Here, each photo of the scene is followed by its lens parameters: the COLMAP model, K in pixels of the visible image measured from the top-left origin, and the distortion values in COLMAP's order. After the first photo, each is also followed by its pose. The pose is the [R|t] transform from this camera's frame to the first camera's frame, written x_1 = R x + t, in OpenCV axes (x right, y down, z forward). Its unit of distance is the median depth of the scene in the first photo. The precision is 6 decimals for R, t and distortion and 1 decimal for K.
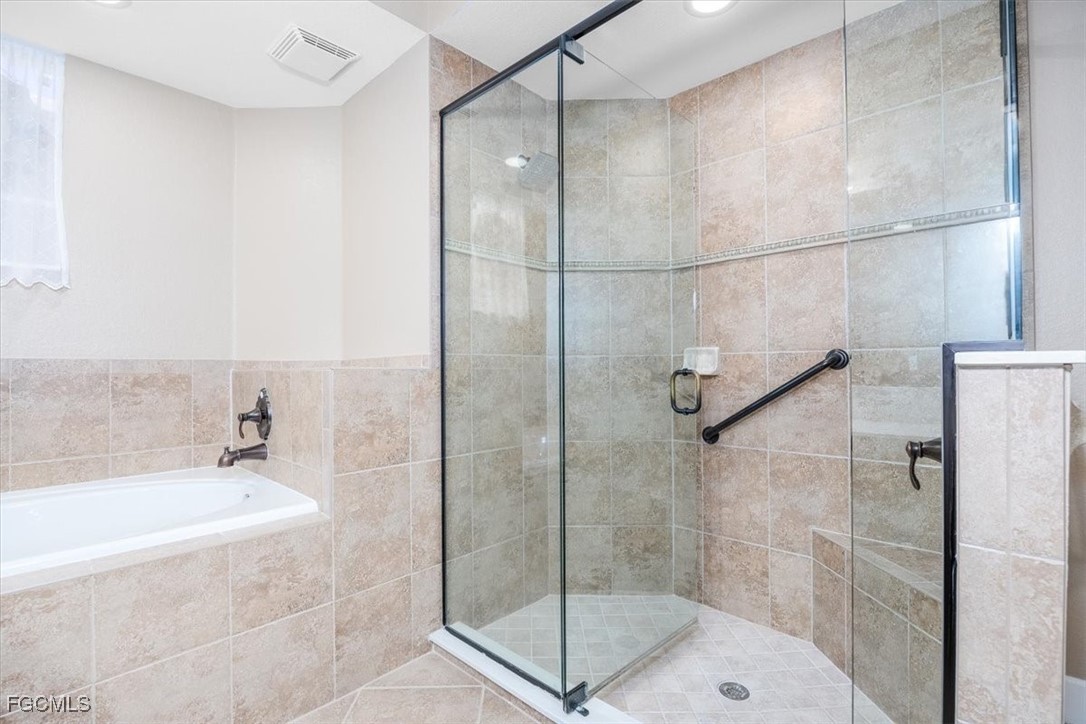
lens RADIAL K [[514.8, 0, 543.7], [0, 514.8, 365.7], [0, 0, 1]] dist [-0.003915, -0.000612]
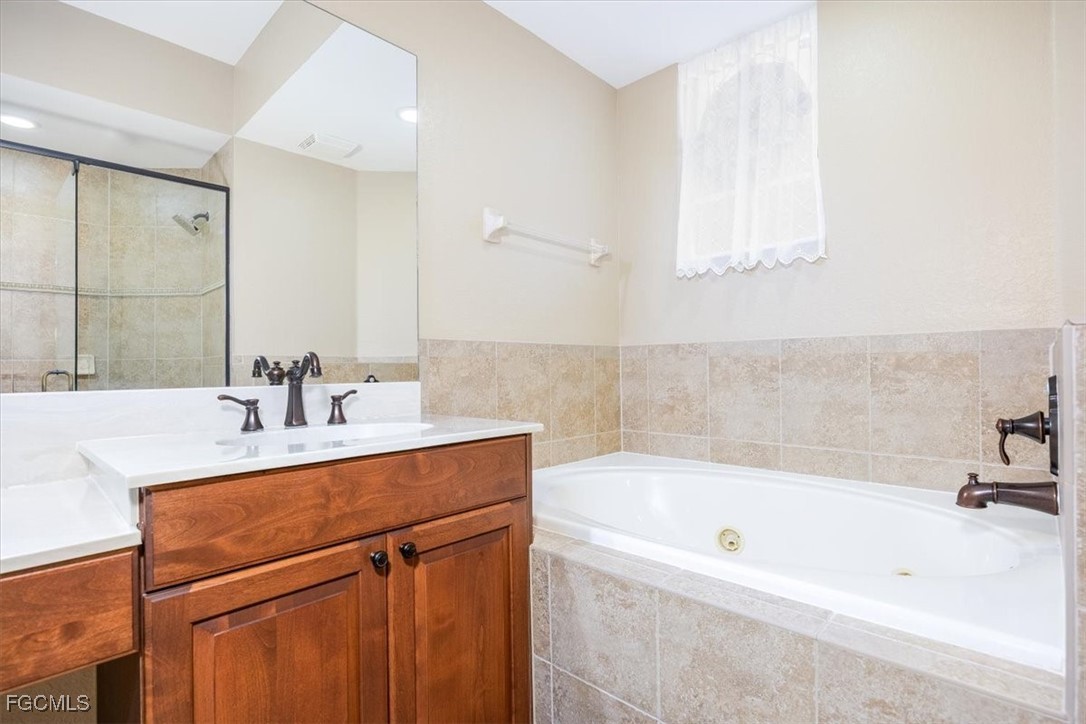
lens RADIAL K [[514.8, 0, 544.1], [0, 514.8, 364.8], [0, 0, 1]] dist [-0.003915, -0.000612]
pose [[-0.004711, 0.003642, -0.999982, -0.029069], [0.014718, 0.999885, 0.003573, 0.024459], [0.999881, -0.014701, -0.004764, 0.509685]]
